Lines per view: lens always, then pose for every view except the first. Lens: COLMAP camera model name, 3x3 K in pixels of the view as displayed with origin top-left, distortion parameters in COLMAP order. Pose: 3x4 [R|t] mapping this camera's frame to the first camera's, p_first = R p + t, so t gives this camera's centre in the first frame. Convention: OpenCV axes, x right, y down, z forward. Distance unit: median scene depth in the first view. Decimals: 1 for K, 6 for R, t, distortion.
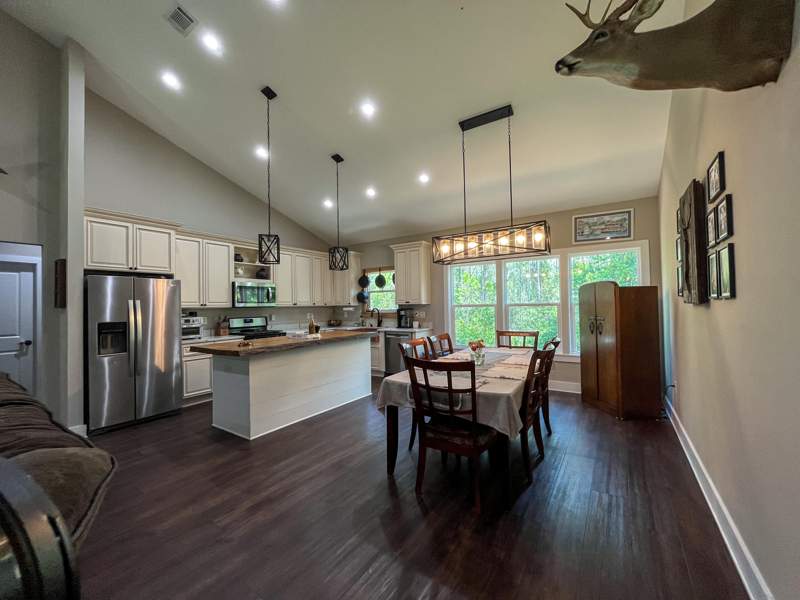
lens RADIAL K [[322.8, 0, 397.1], [0, 322.8, 300.8], [0, 0, 1]] dist [0.003967, -0.000313]
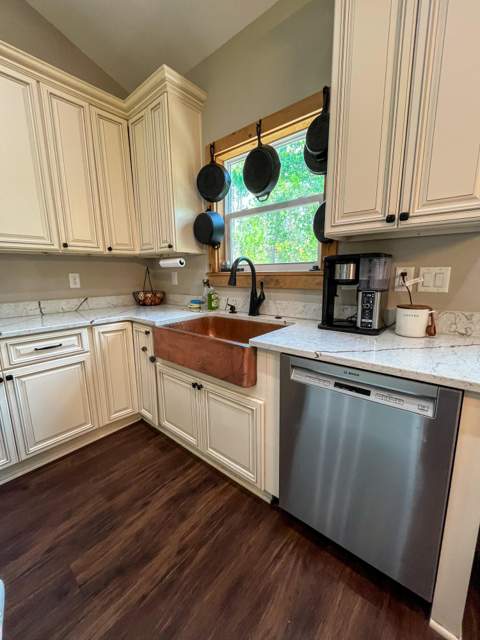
lens RADIAL K [[258.2, 0, 240.9], [0, 258.2, 319.1], [0, 0, 1]] dist [0.003967, -0.000313]
pose [[0.995620, 0.022466, -0.090749, -0.045146], [-0.004424, 0.980932, 0.194303, 0.031943], [0.093384, -0.193051, 0.976735, 0.726440]]
